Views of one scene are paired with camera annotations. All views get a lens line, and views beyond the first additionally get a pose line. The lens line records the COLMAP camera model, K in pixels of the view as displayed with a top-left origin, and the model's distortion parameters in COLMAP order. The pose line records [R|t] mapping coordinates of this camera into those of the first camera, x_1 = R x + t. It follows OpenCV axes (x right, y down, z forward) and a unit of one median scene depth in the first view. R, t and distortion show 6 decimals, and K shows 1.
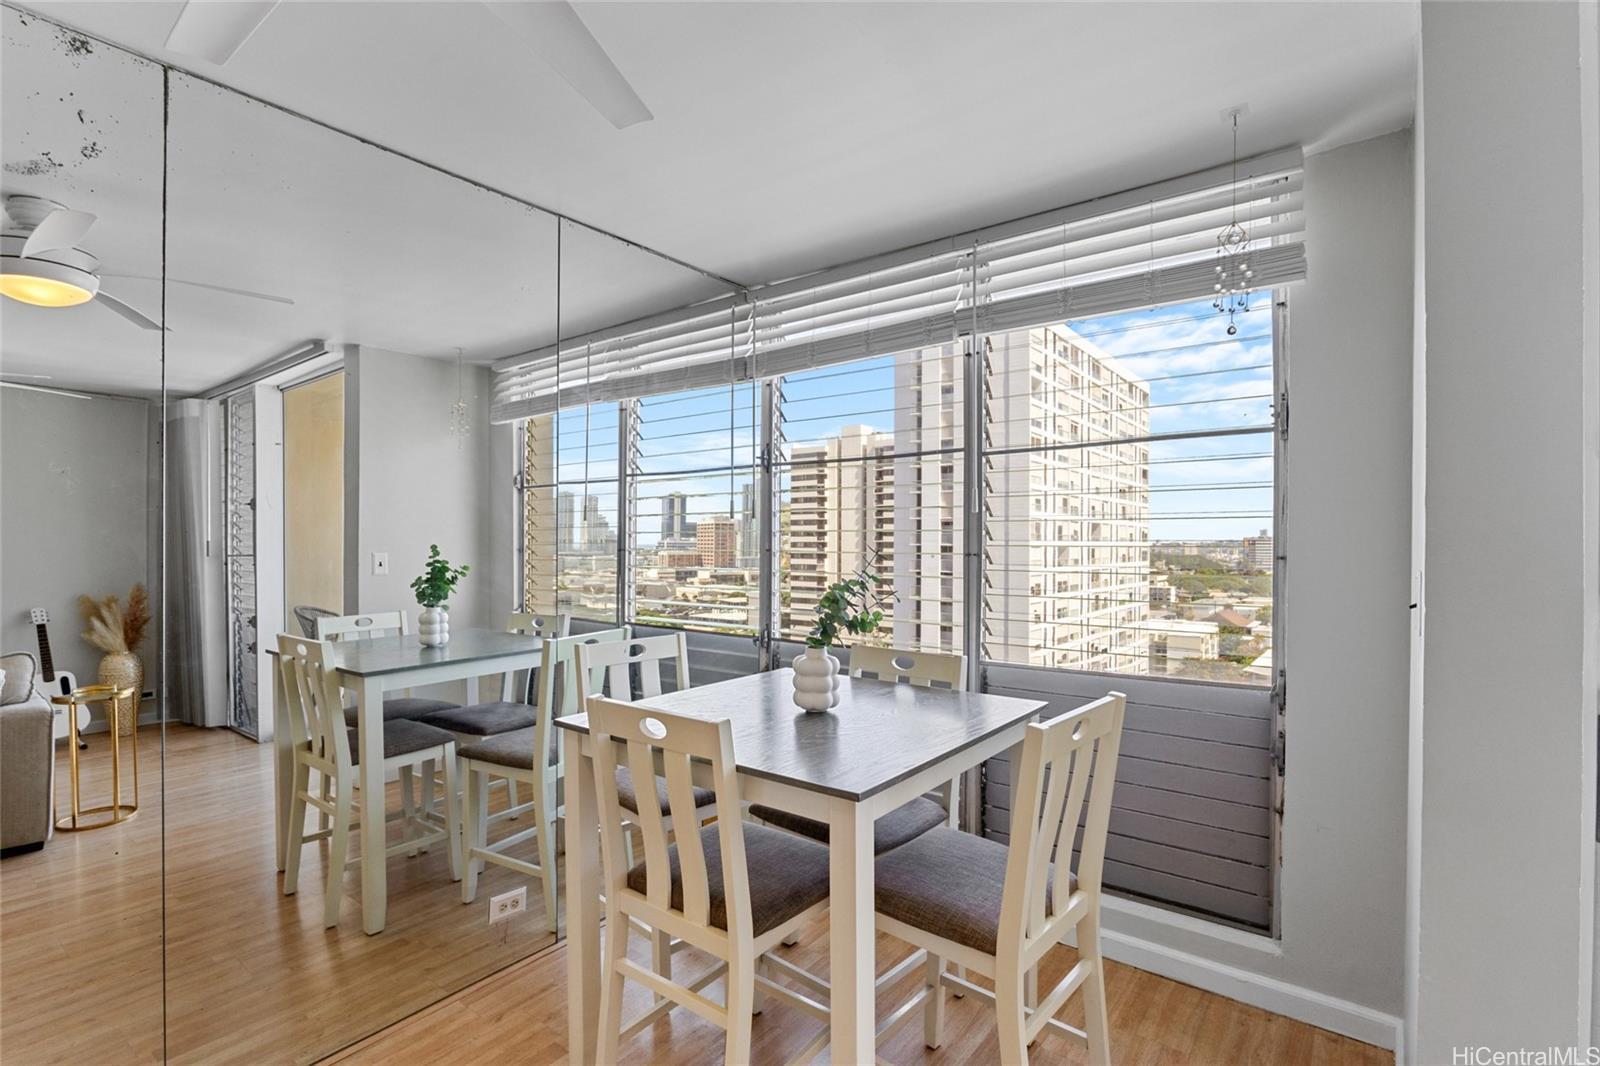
lens RADIAL K [[762.3, 0, 797.5], [0, 762.3, 534.6], [0, 0, 1]] dist [-0.016380, 0.002205]
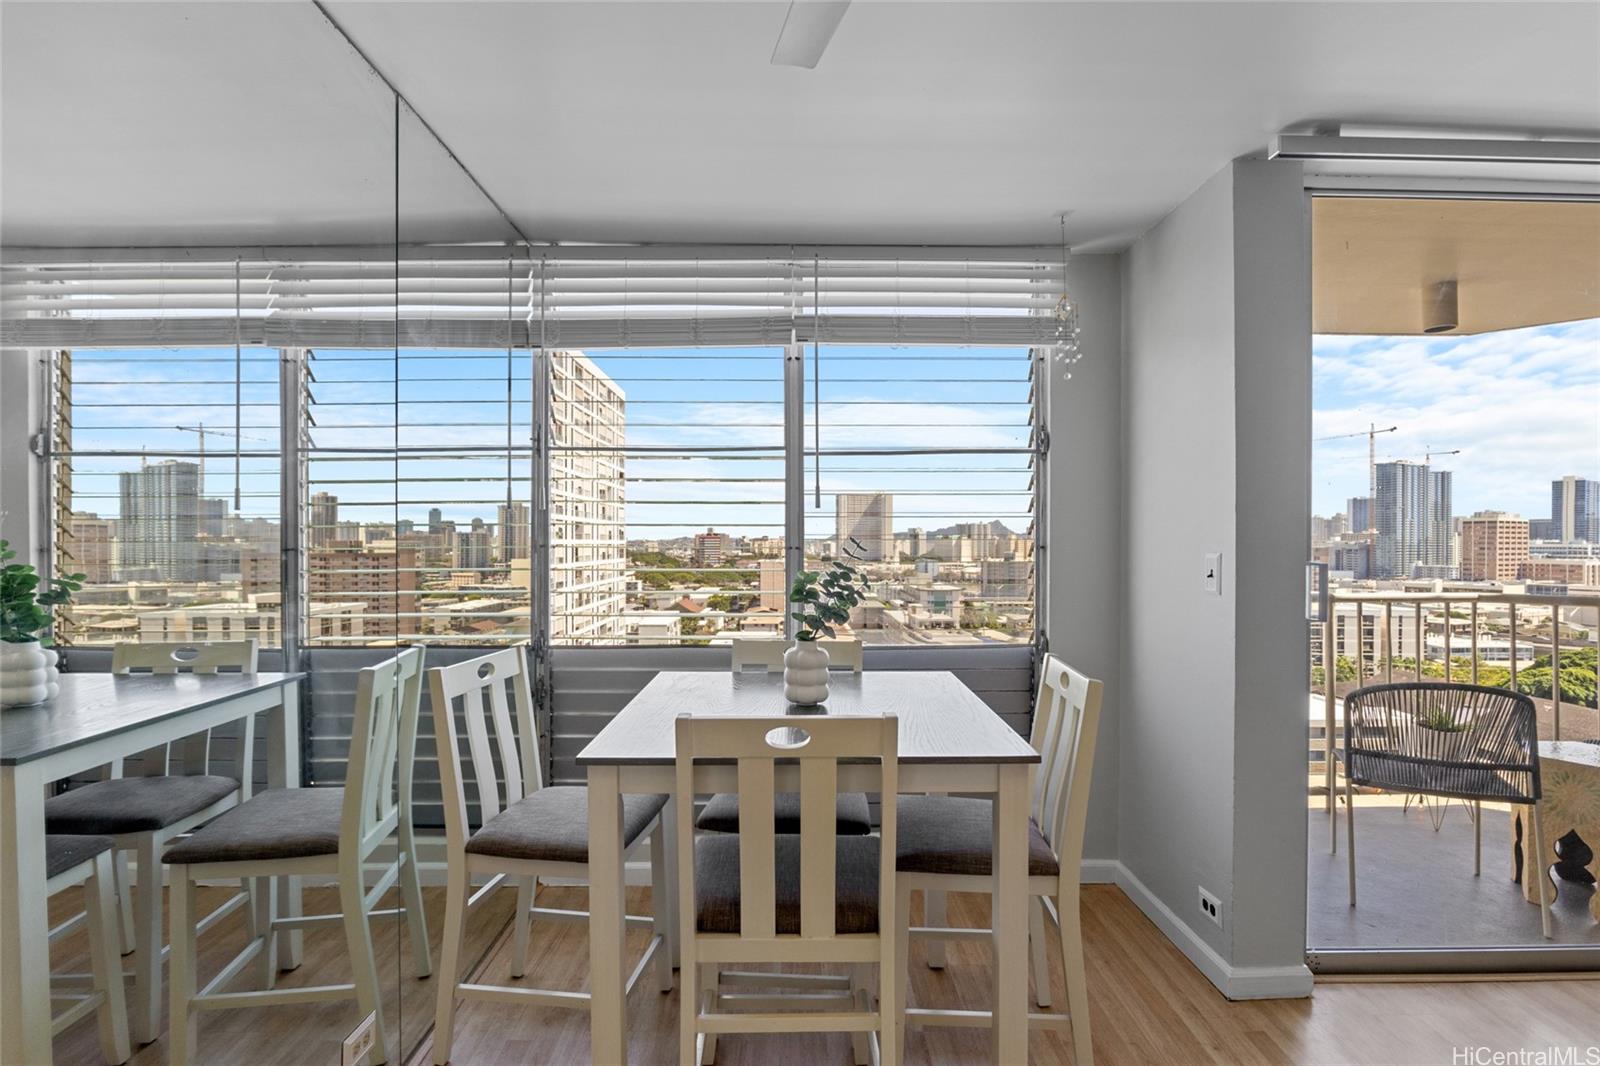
lens RADIAL K [[762.3, 0, 800.8], [0, 762.3, 539.0], [0, 0, 1]] dist [-0.016380, 0.002205]
pose [[0.783389, -0.001329, 0.621530, -0.301885], [-0.003801, 0.999969, 0.006930, 0.004142], [-0.621520, -0.007791, 0.783360, 0.114445]]
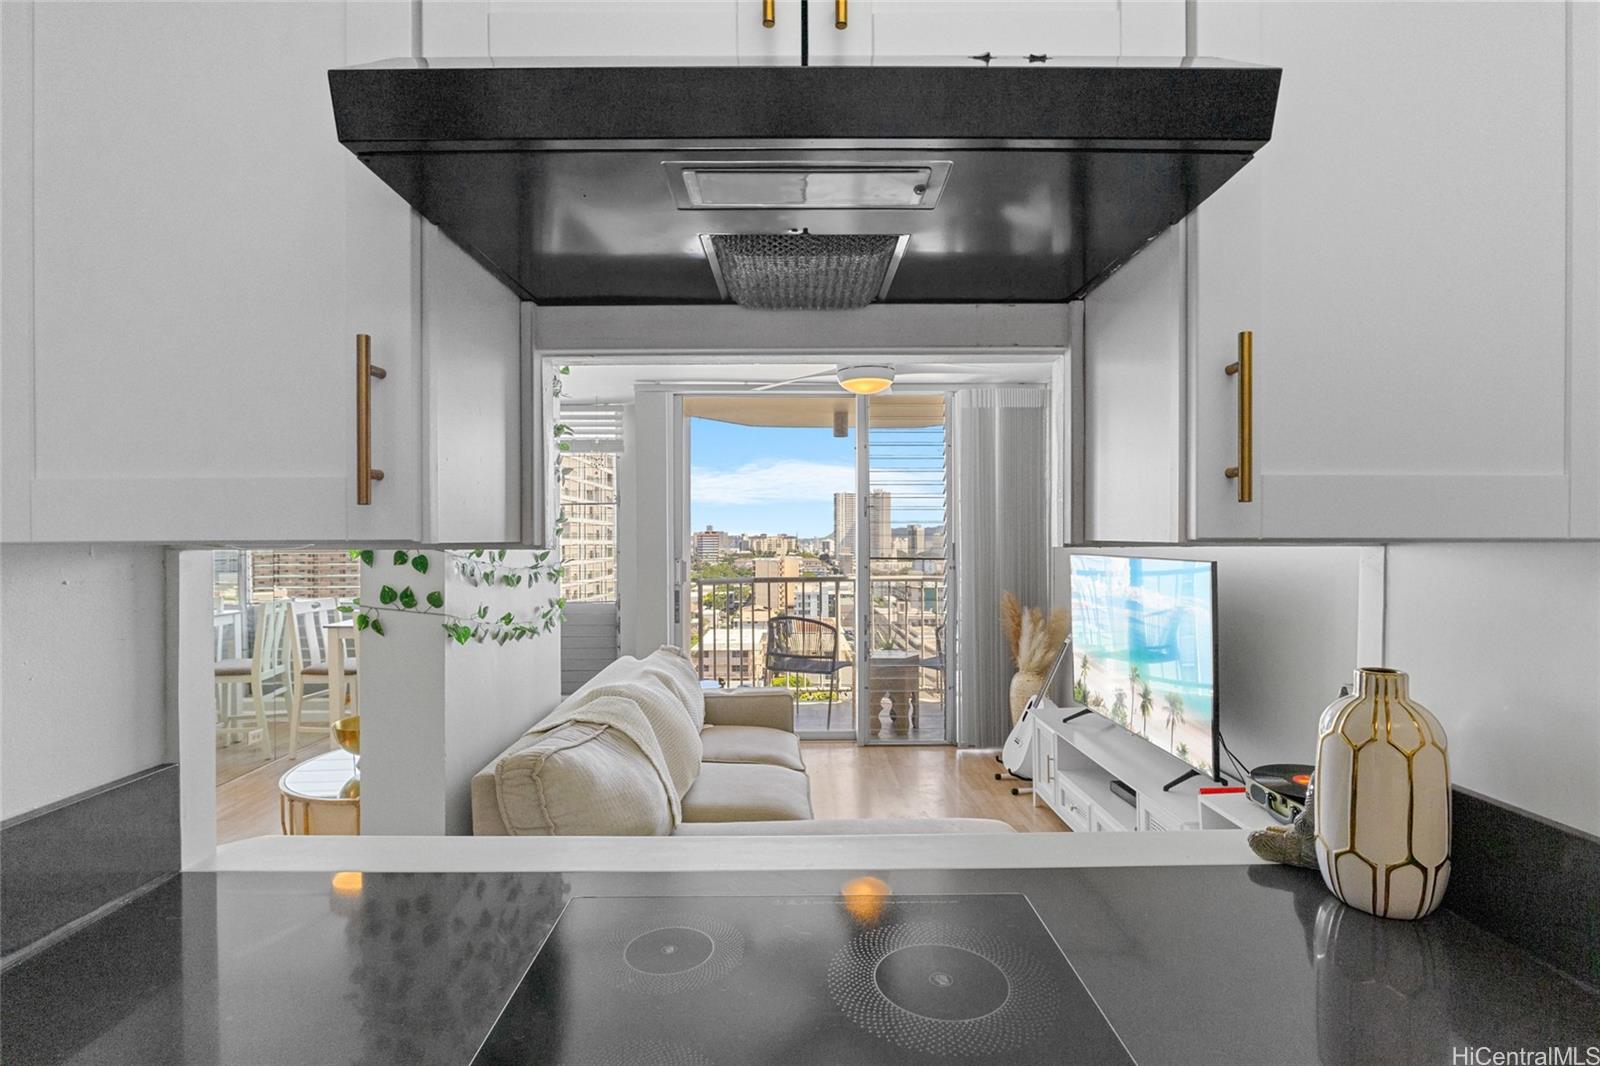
lens RADIAL K [[762.3, 0, 799.2], [0, 762.3, 534.3], [0, 0, 1]] dist [-0.016380, 0.002205]
pose [[0.783691, -0.000987, 0.621151, -0.299424], [-0.001162, 0.999995, 0.003056, -0.023834], [-0.621150, -0.003117, 0.783685, -0.845570]]
